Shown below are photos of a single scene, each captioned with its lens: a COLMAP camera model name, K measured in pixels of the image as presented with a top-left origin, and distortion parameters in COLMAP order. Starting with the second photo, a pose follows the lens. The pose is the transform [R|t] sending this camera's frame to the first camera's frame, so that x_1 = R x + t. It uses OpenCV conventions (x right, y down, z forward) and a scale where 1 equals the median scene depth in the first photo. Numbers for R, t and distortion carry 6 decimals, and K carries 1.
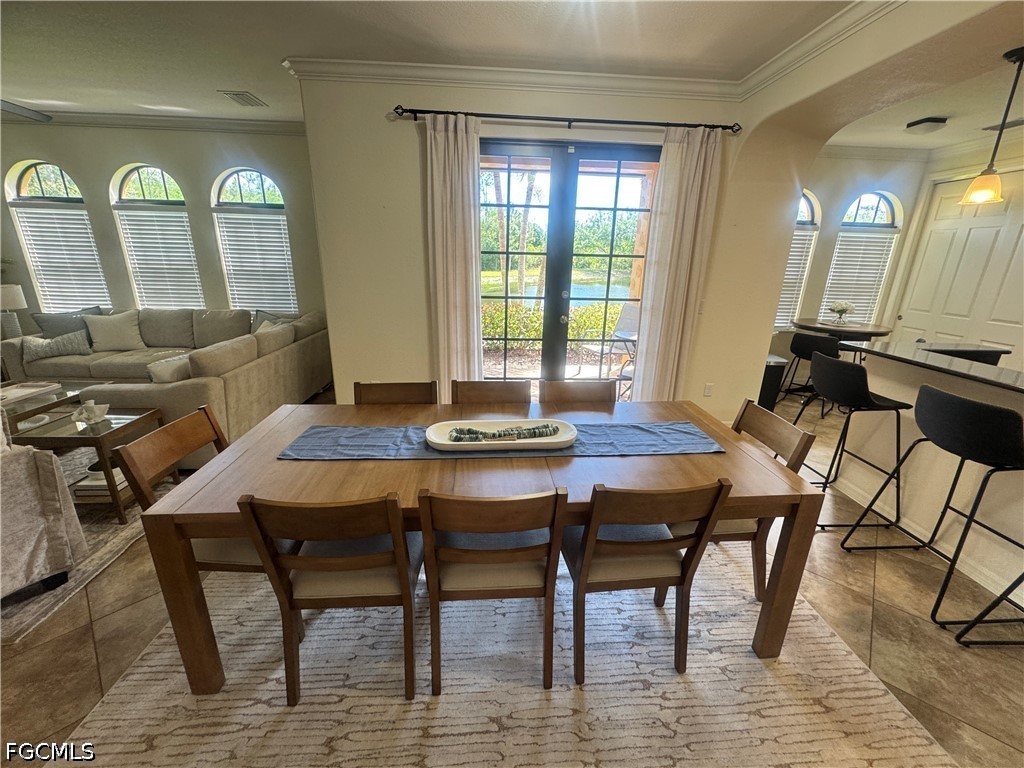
lens RADIAL K [[408.9, 0, 506.5], [0, 408.9, 379.9], [0, 0, 1]] dist [0.001630, -0.000227]
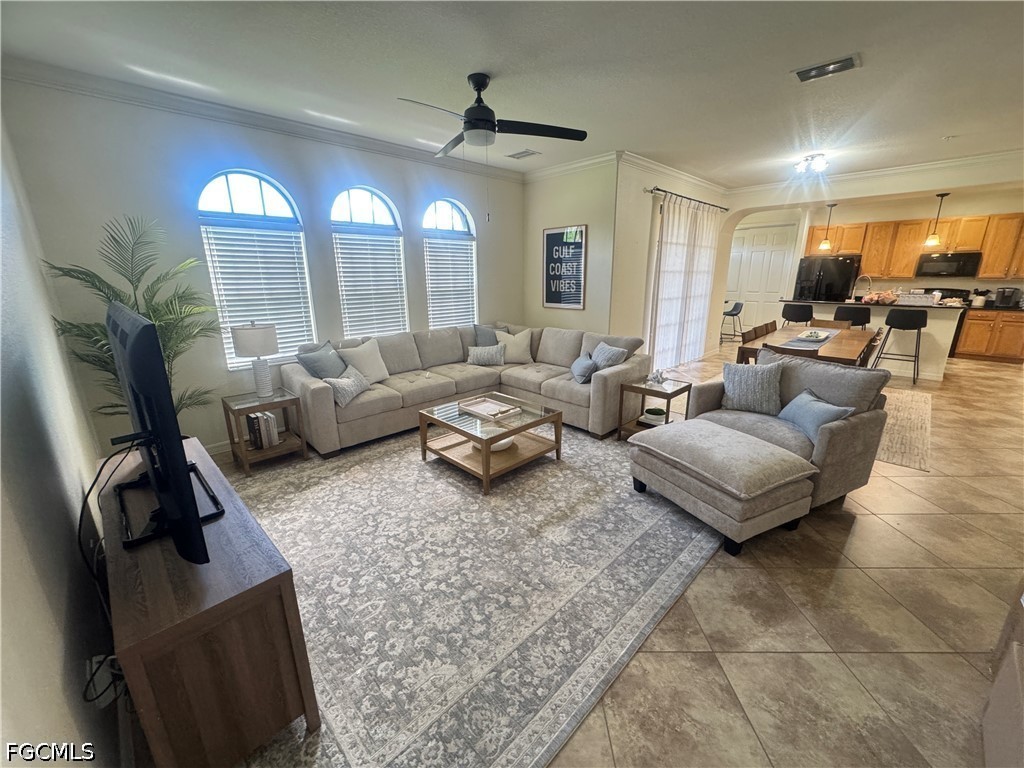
lens RADIAL K [[408.9, 0, 511.7], [0, 408.9, 384.3], [0, 0, 1]] dist [0.001630, -0.000227]
pose [[0.748080, -0.192956, 0.634936, -0.944157], [0.199892, 0.977876, 0.061664, -0.056909], [-0.632787, 0.080789, 0.770100, 0.084303]]
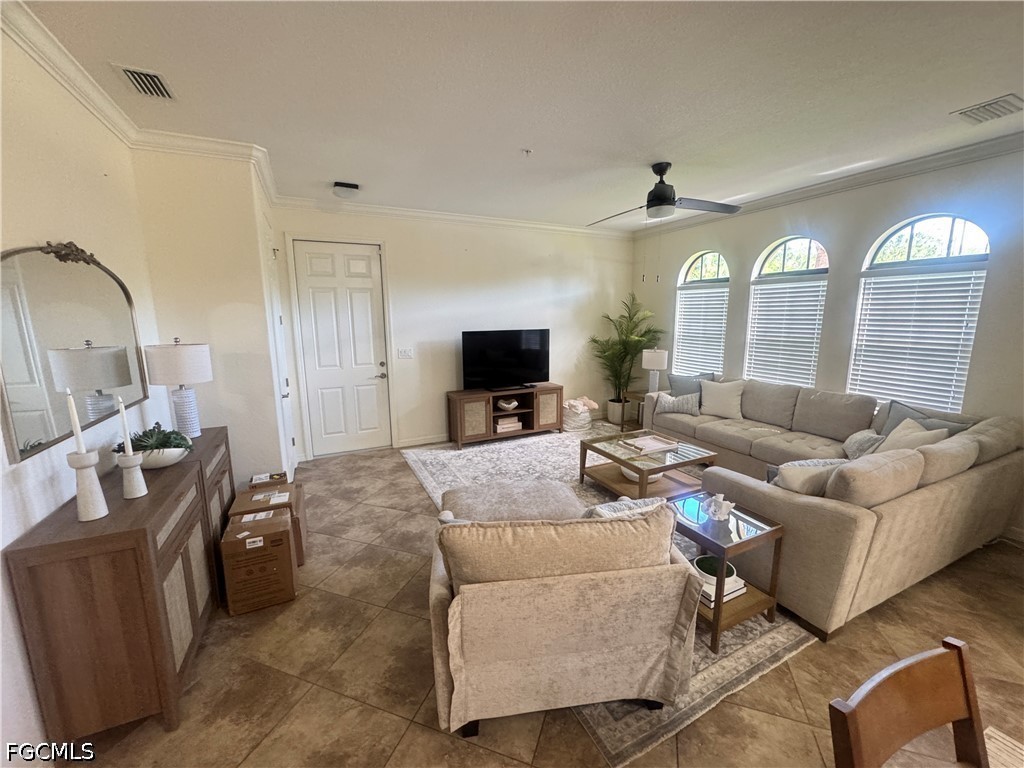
lens RADIAL K [[408.9, 0, 509.3], [0, 408.9, 385.1], [0, 0, 1]] dist [0.001630, -0.000227]
pose [[0.381933, 0.135266, -0.914238, -0.208982], [-0.257802, 0.965558, 0.035160, -0.047516], [0.887505, 0.222263, 0.403650, 0.089970]]
